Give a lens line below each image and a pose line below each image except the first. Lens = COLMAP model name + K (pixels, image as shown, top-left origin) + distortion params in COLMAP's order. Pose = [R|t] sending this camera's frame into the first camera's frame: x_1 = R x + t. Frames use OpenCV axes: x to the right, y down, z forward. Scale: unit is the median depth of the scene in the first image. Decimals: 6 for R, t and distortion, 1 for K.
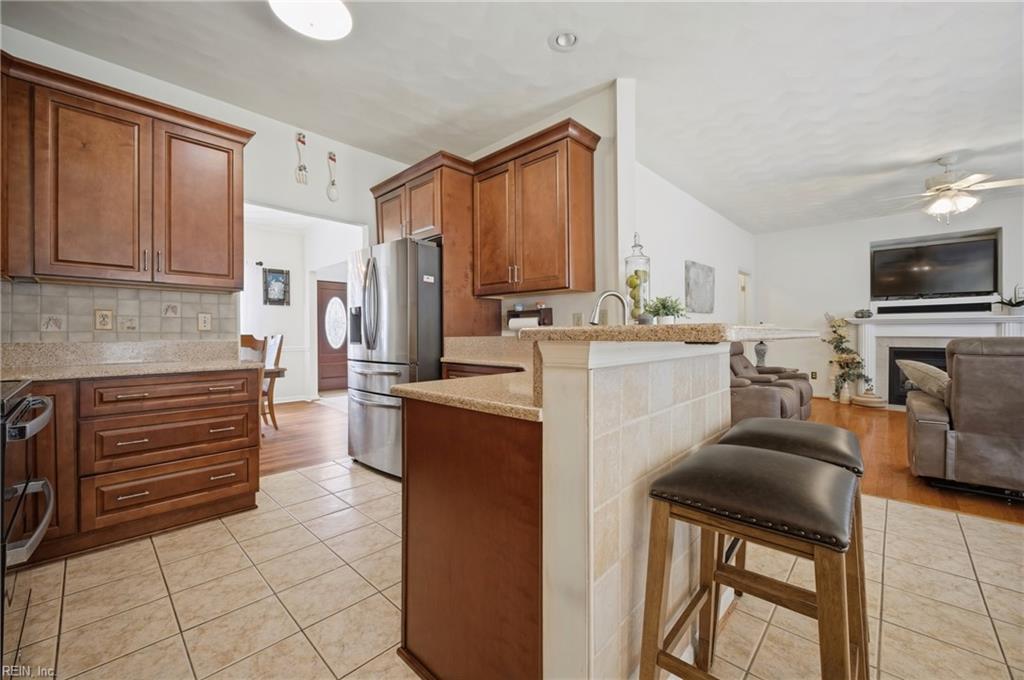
lens RADIAL K [[406.9, 0, 511.3], [0, 406.9, 335.1], [0, 0, 1]] dist [0.001255, -0.000870]
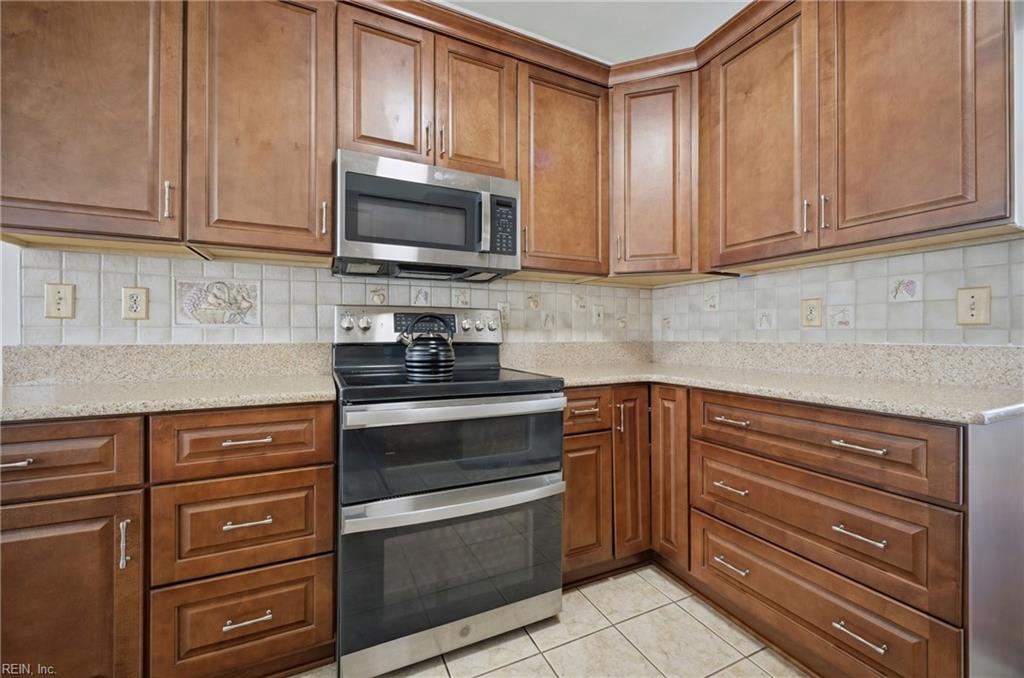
lens RADIAL K [[406.9, 0, 510.9], [0, 406.9, 334.9], [0, 0, 1]] dist [0.001255, -0.000870]
pose [[-0.363815, 0.003788, -0.931464, -0.121396], [-0.001858, 0.999987, 0.004793, -0.000043], [0.931470, 0.003474, -0.363803, 0.739642]]
